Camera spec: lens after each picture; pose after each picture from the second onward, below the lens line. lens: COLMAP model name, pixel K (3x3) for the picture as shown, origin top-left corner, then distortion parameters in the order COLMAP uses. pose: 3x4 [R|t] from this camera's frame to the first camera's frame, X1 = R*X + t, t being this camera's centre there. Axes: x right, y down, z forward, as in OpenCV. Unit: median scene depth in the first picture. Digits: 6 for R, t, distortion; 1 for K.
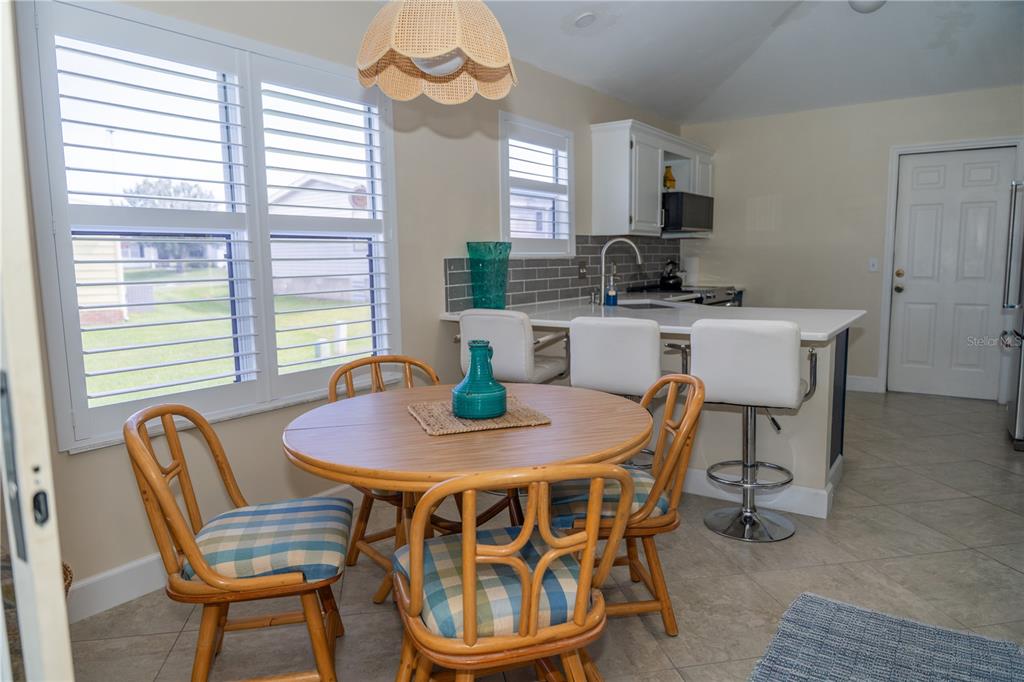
lens RADIAL K [[678.4, 0, 512.0], [0, 678.4, 341.0], [0, 0, 1]] dist [-0.001837, -0.026324]
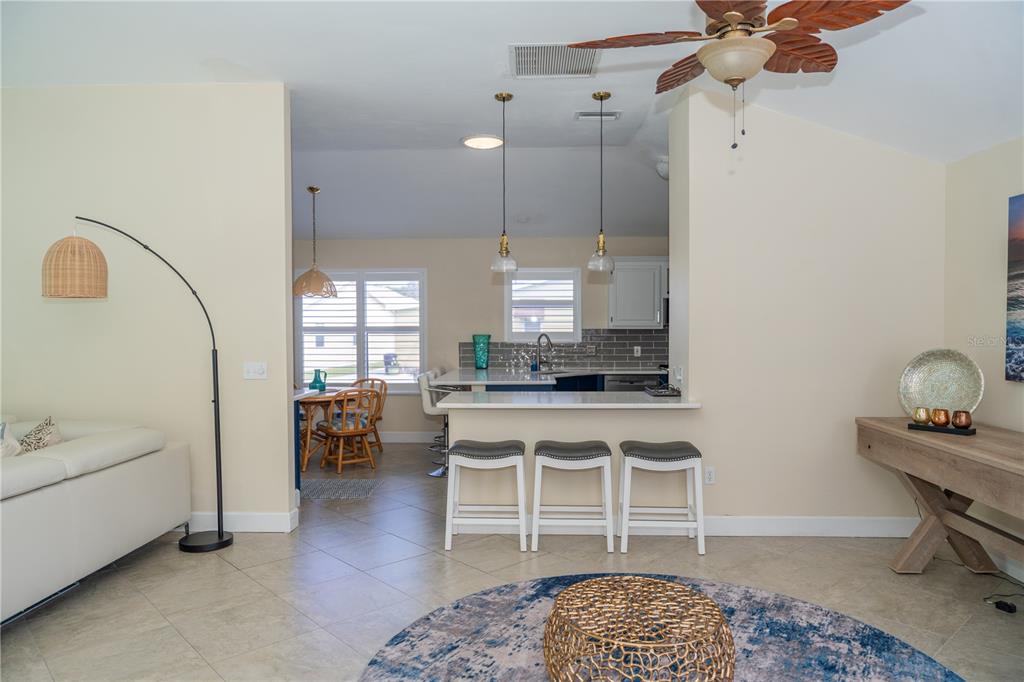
lens RADIAL K [[678.4, 0, 512.0], [0, 678.4, 341.0], [0, 0, 1]] dist [-0.001837, -0.026324]
pose [[0.527706, 0.033185, -0.848778, 1.610759], [-0.109657, 0.993537, -0.029333, -0.071096], [0.842319, 0.108554, 0.527935, 0.002184]]
